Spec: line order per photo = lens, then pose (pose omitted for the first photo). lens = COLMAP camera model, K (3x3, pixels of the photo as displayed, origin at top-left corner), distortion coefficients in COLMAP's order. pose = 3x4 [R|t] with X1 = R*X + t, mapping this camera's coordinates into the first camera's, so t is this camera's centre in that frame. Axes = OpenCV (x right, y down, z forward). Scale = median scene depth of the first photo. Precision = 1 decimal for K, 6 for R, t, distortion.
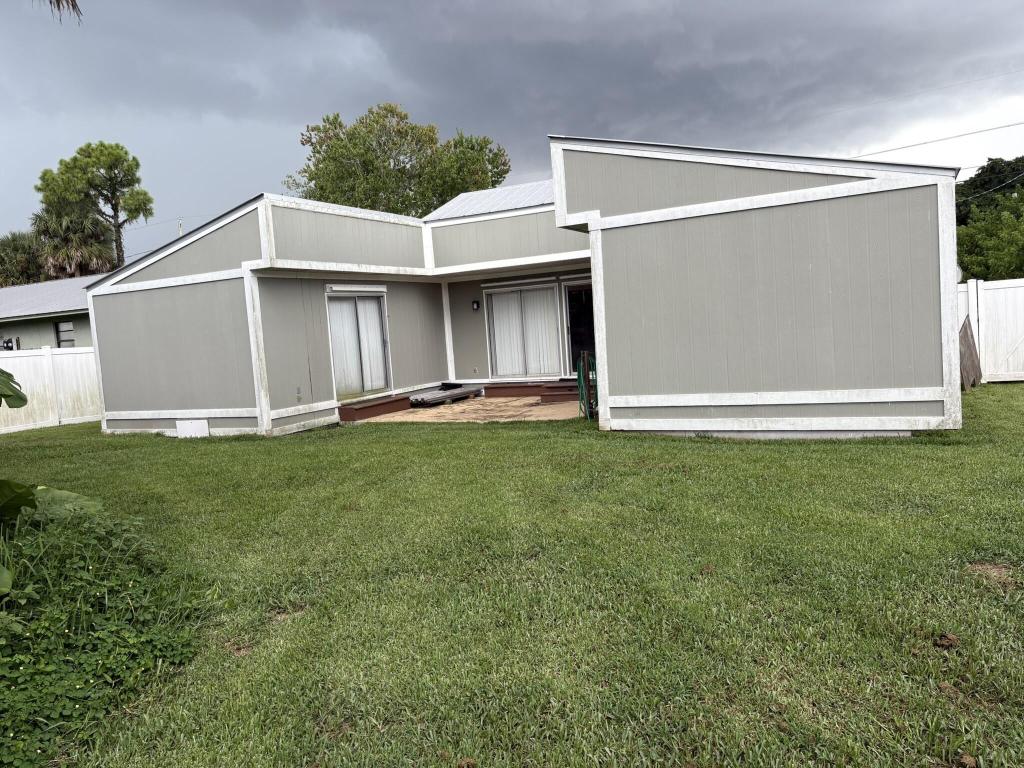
lens RADIAL K [[775.8, 0, 512.0], [0, 775.8, 384.0], [0, 0, 1]] dist [0.054778, -0.071491]
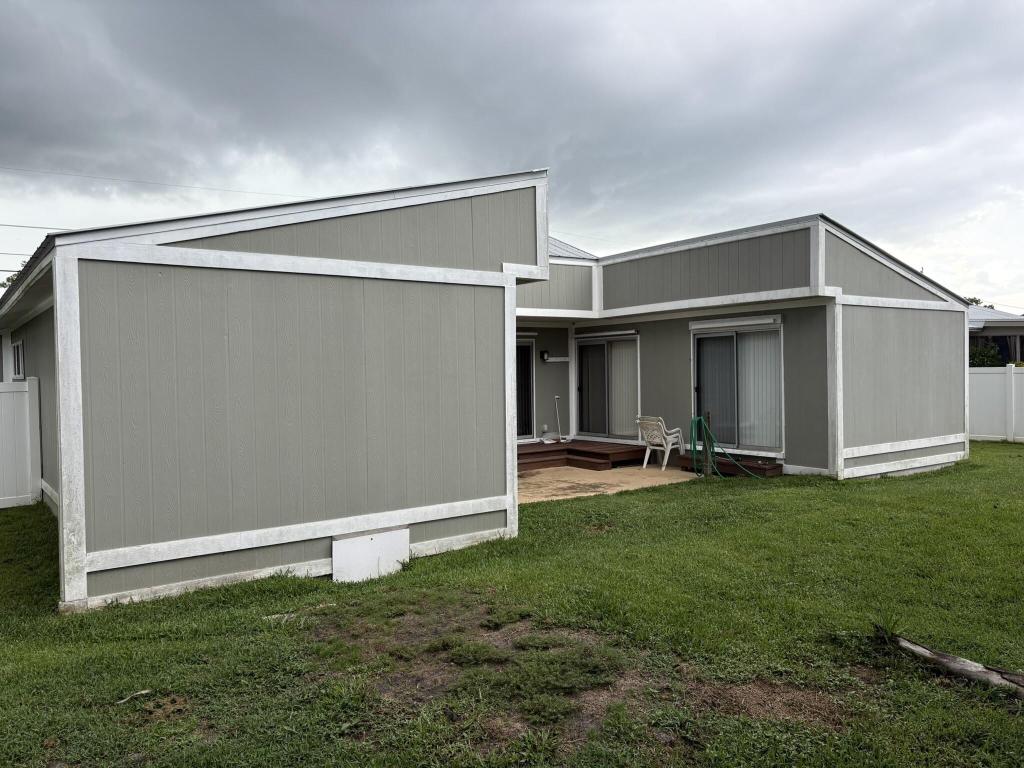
lens RADIAL K [[775.8, 0, 512.0], [0, 775.8, 384.0], [0, 0, 1]] dist [0.054778, -0.071491]
pose [[0.465206, 0.091795, 0.880430, -1.061804], [0.102736, 0.982289, -0.156699, 0.049906], [-0.879221, 0.163349, 0.447536, 0.859397]]
